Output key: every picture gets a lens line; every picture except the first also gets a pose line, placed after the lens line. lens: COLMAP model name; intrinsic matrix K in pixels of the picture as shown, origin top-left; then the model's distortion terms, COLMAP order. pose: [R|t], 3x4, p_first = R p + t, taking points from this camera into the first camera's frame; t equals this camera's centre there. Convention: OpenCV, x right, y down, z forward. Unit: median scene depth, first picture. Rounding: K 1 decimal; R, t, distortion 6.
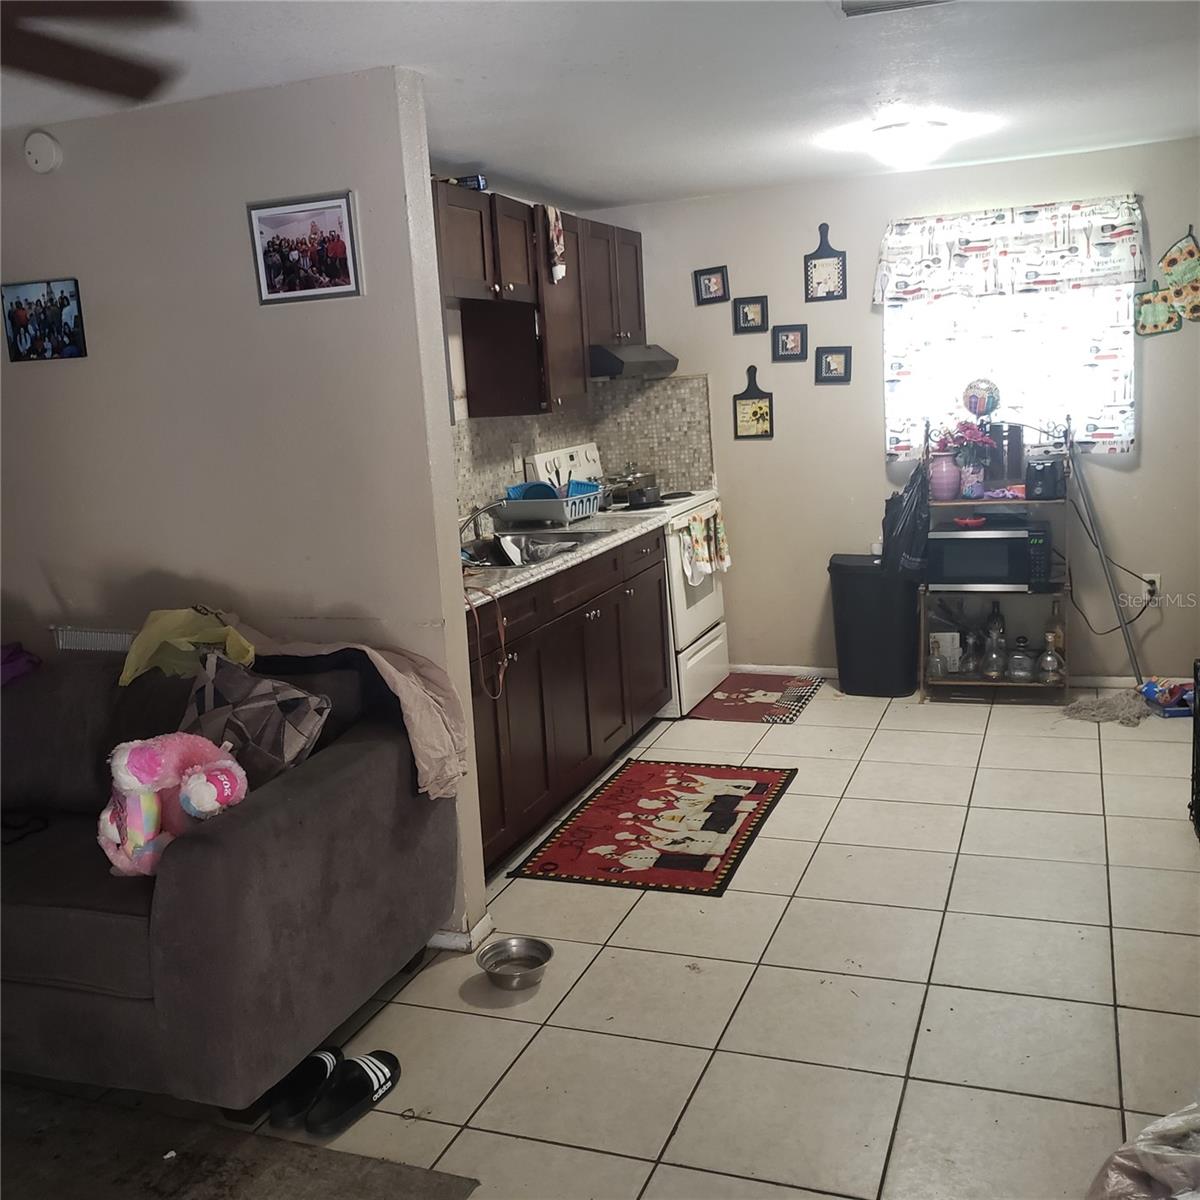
lens RADIAL K [[1265.0, 0, 600.0], [0, 1265.0, 600.0], [0, 0, 1]] dist [0.107514, -0.208162]
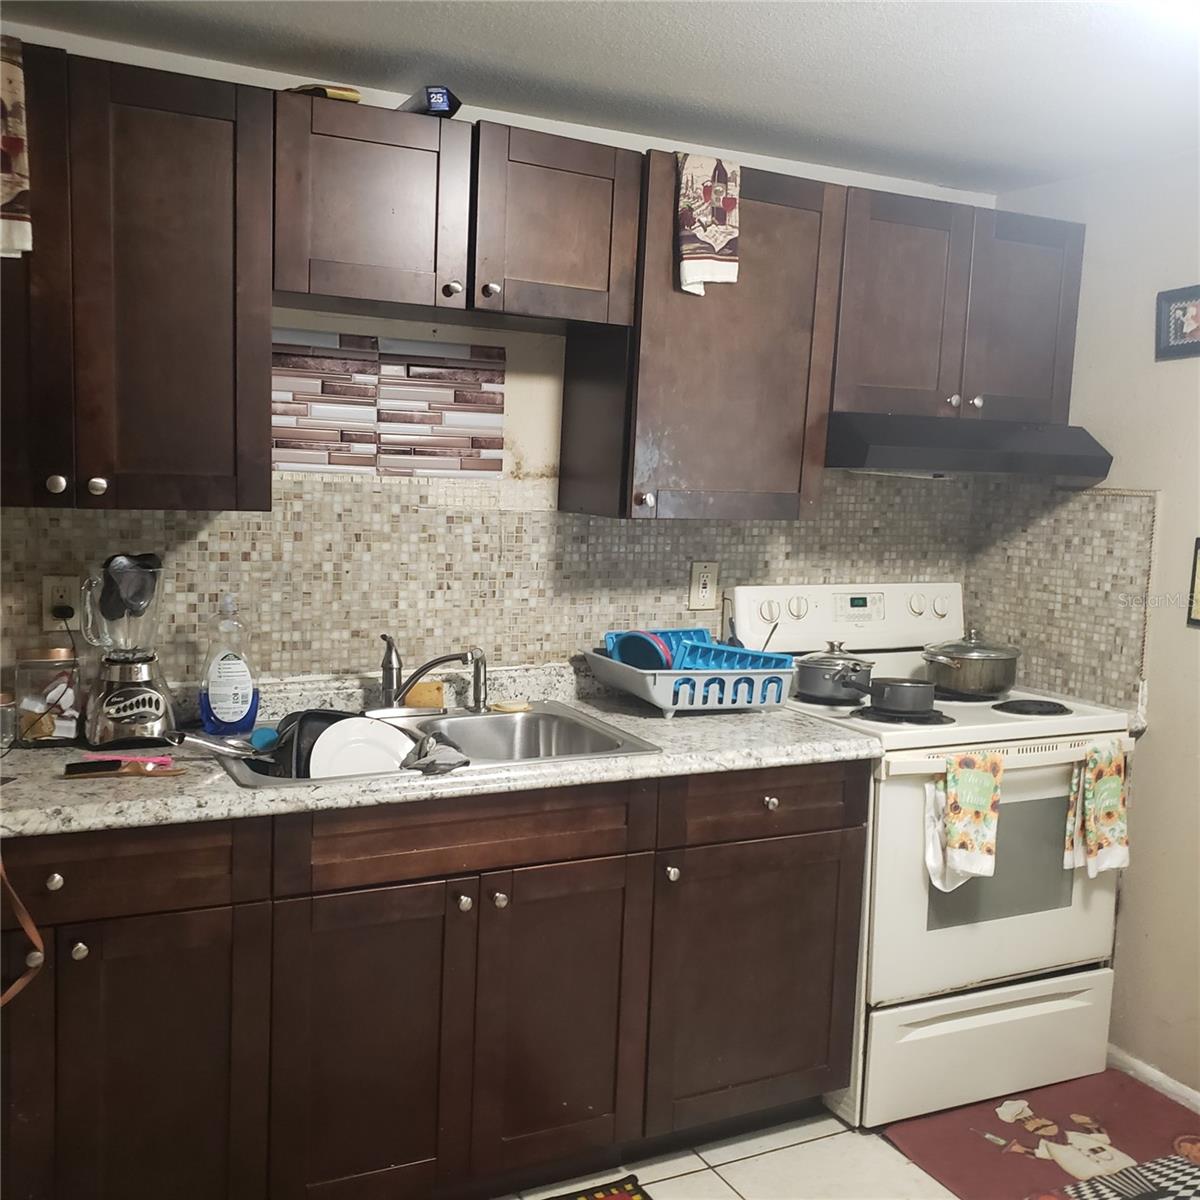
lens RADIAL K [[1265.0, 0, 600.0], [0, 1265.0, 600.0], [0, 0, 1]] dist [0.107514, -0.208162]
pose [[0.723259, 0.176507, -0.667639, 0.271740], [-0.207718, 0.977617, 0.033434, -0.103817], [0.658597, 0.114499, 0.743734, 0.465297]]
